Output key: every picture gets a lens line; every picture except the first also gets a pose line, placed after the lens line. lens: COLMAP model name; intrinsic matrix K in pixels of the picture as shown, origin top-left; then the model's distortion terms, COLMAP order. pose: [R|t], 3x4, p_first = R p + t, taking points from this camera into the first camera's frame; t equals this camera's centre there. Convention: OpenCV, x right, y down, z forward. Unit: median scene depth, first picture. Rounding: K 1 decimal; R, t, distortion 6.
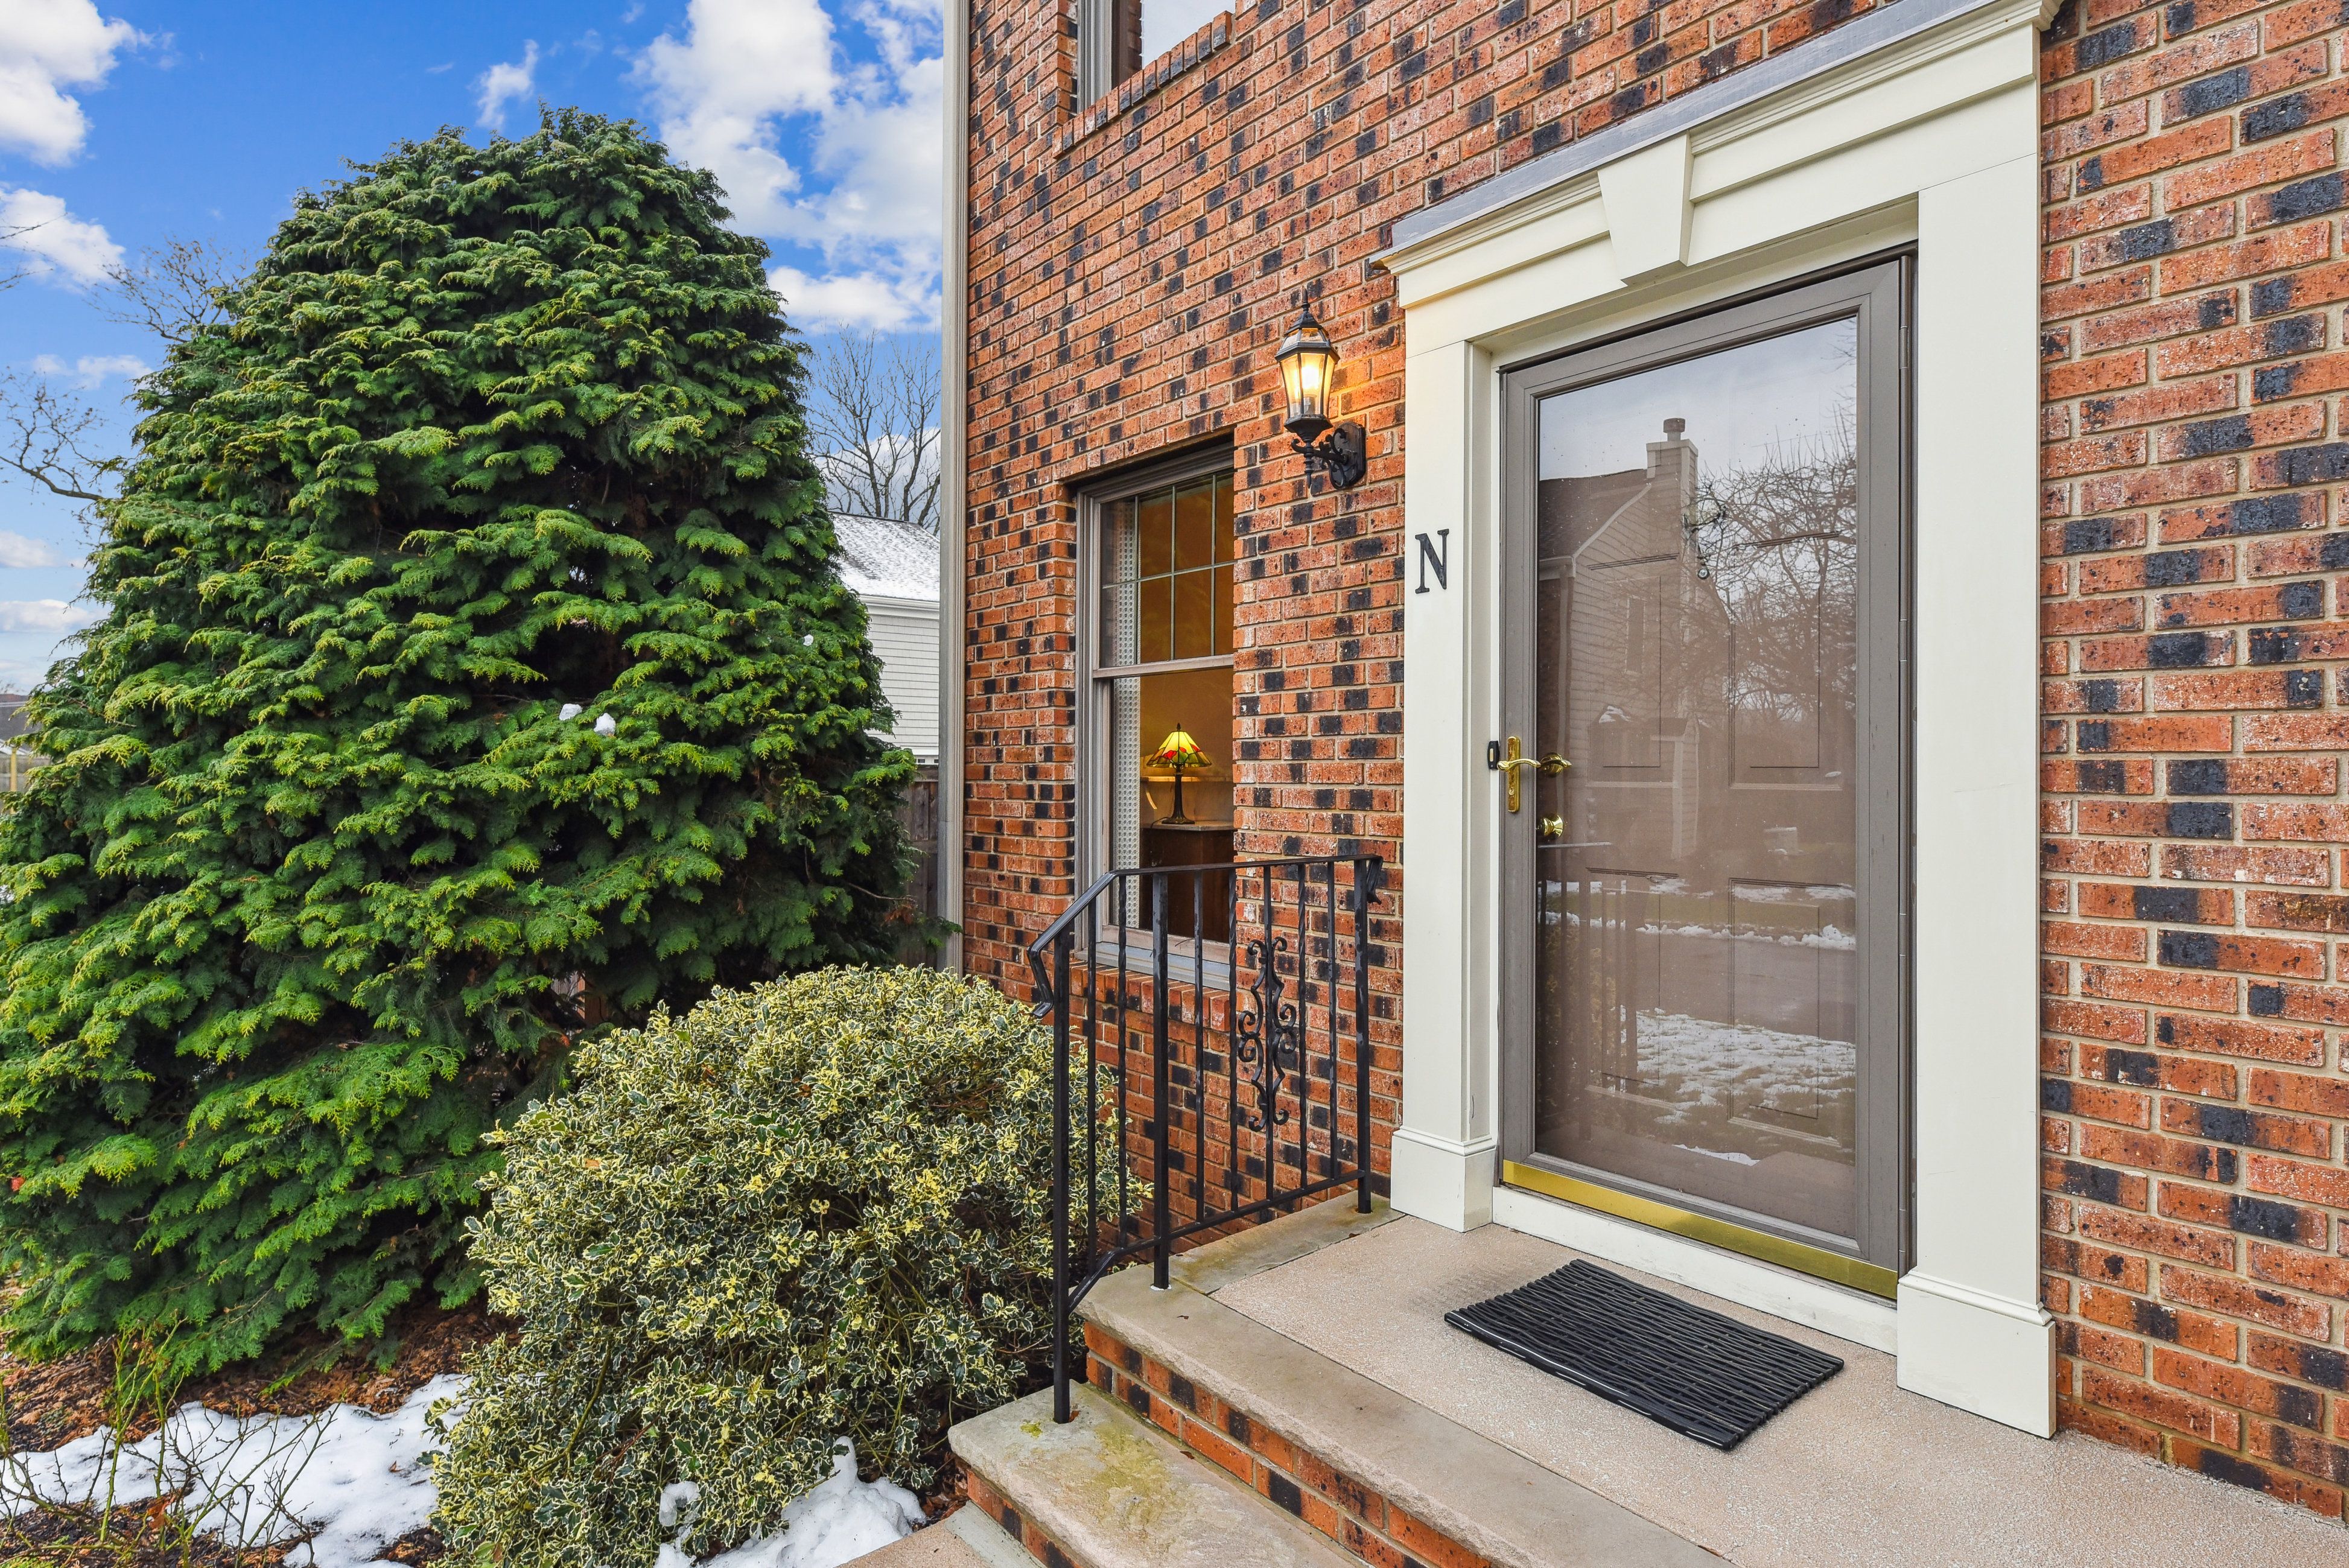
lens RADIAL K [[1198.5, 0, 1193.4], [0, 1198.5, 766.1], [0, 0, 1]] dist [0.002150, -0.000482]
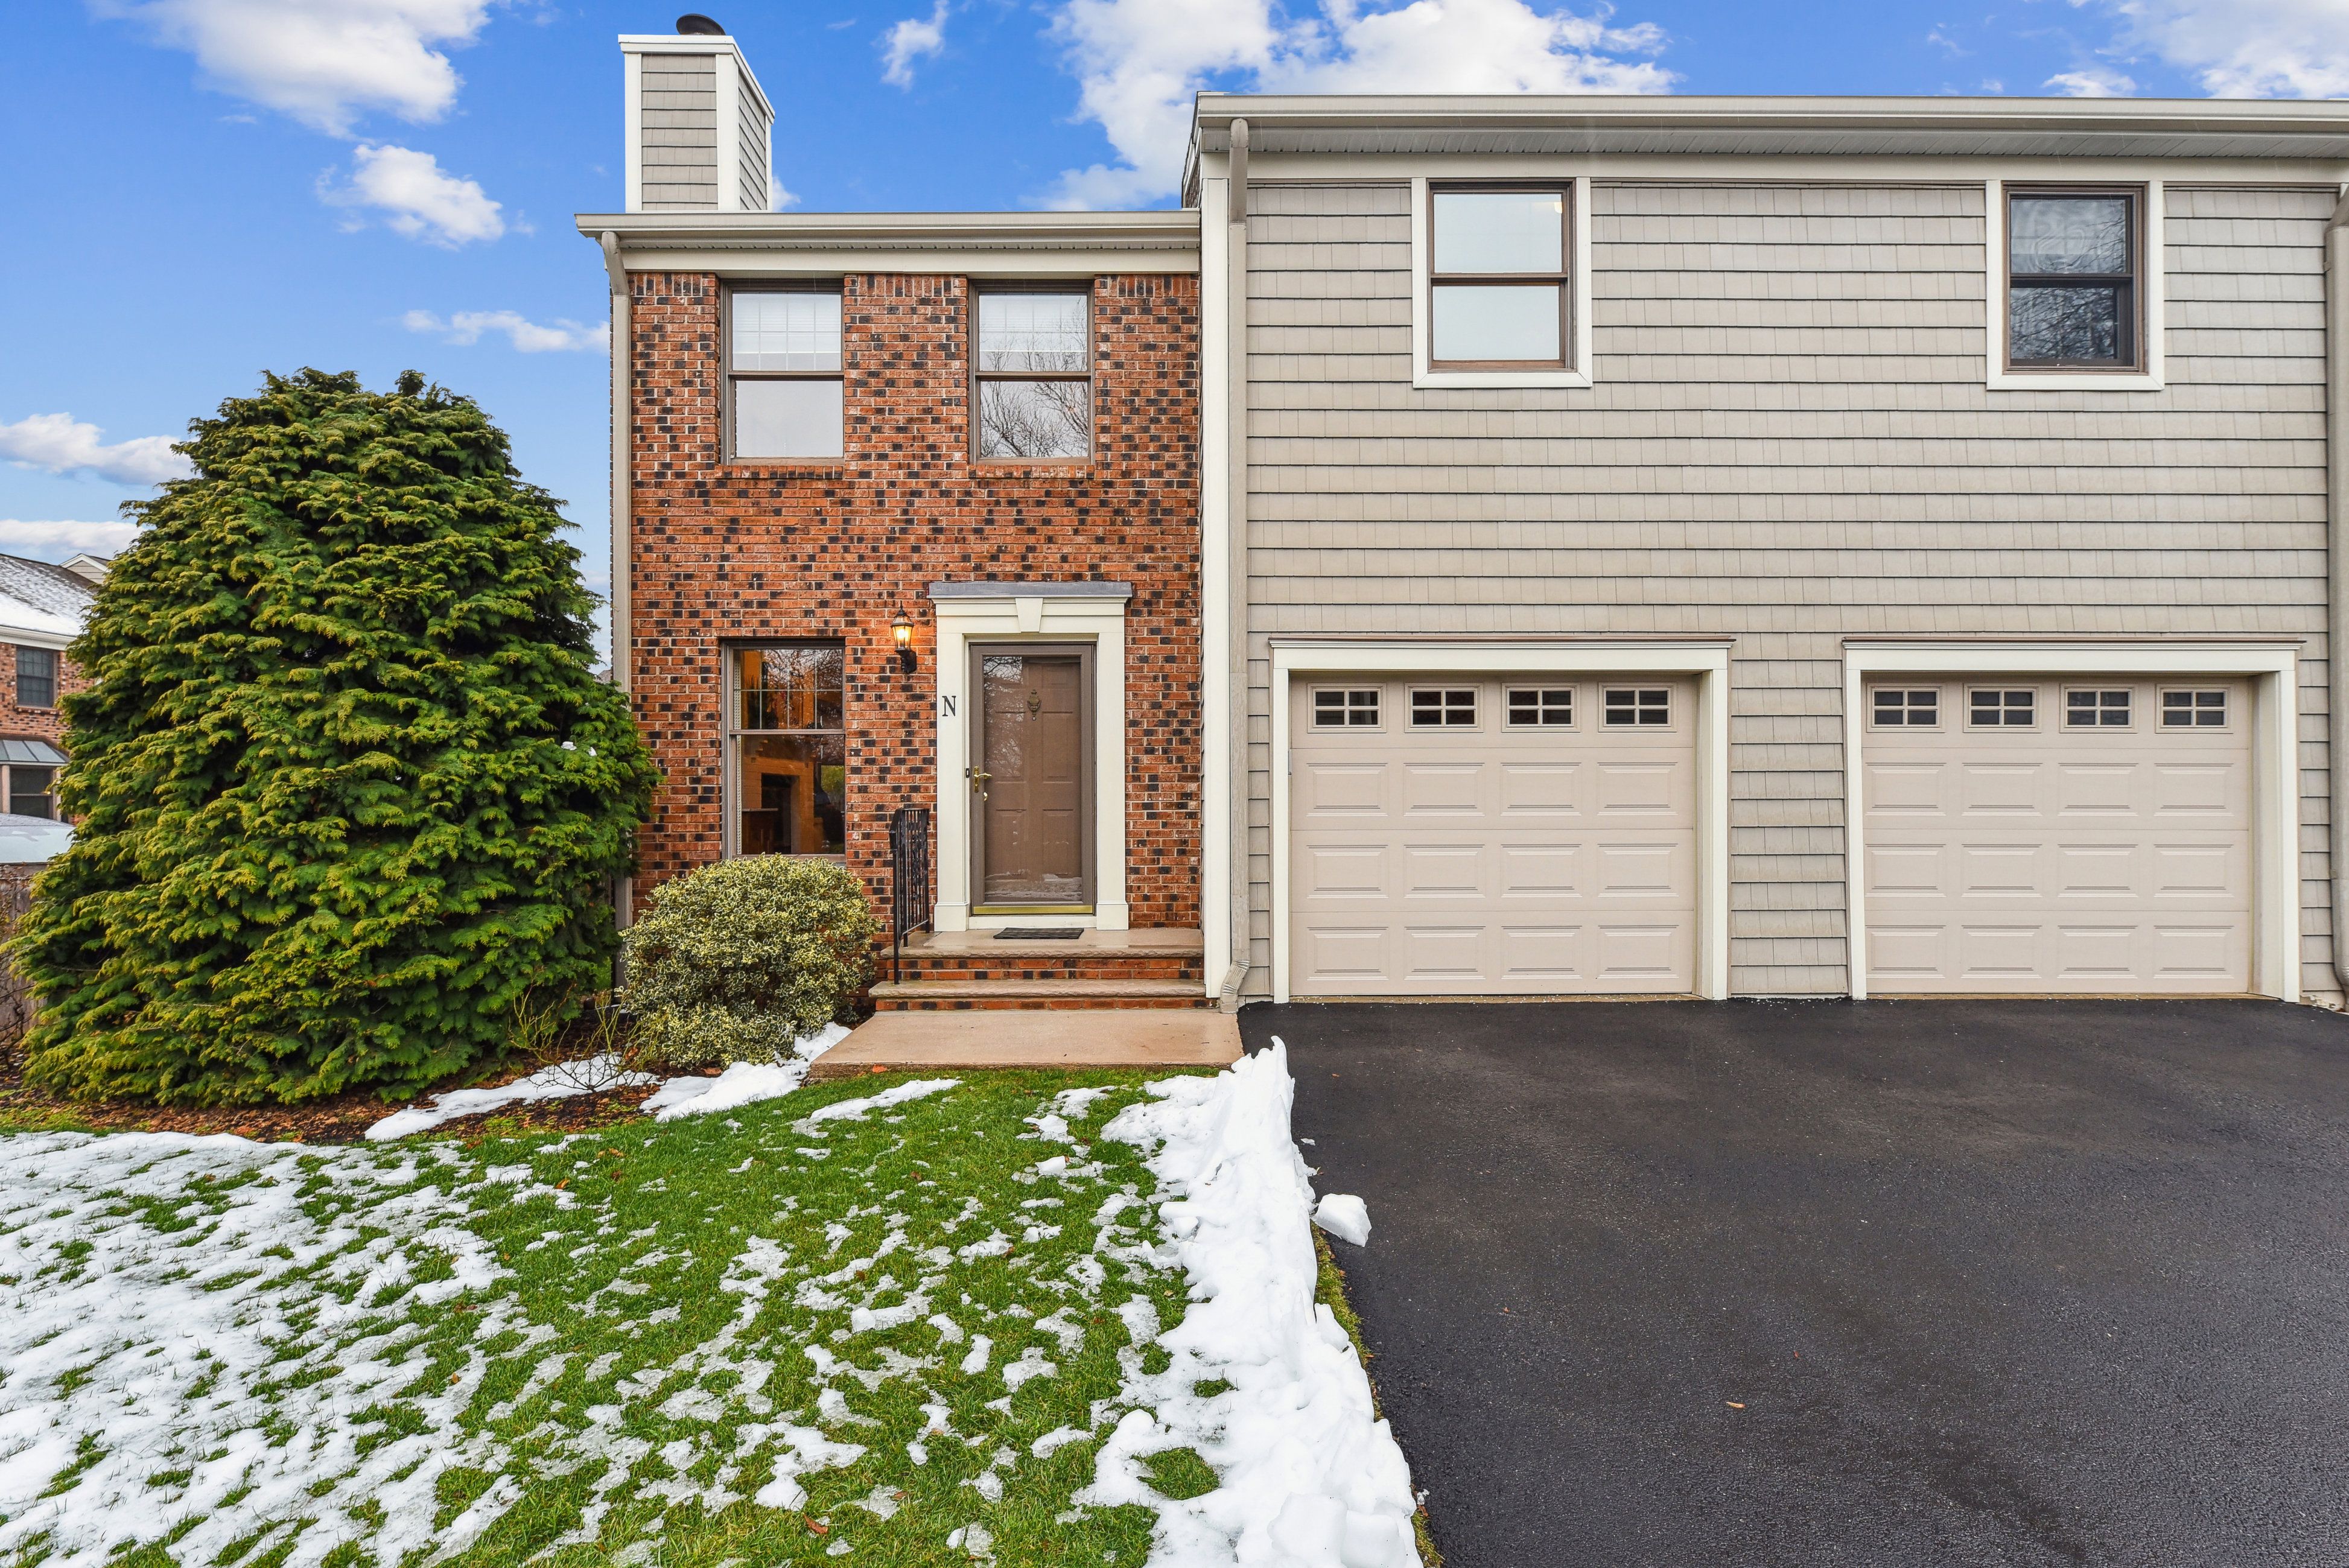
lens RADIAL K [[1053.1, 0, 1176.4], [0, 1053.1, 782.1], [0, 0, 1]] dist [-0.004795, -0.000063]
pose [[0.658425, -0.002689, 0.752641, -1.187691], [0.003078, 0.999995, 0.000880, 0.011578], [-0.752640, 0.001737, 0.658430, -0.957028]]
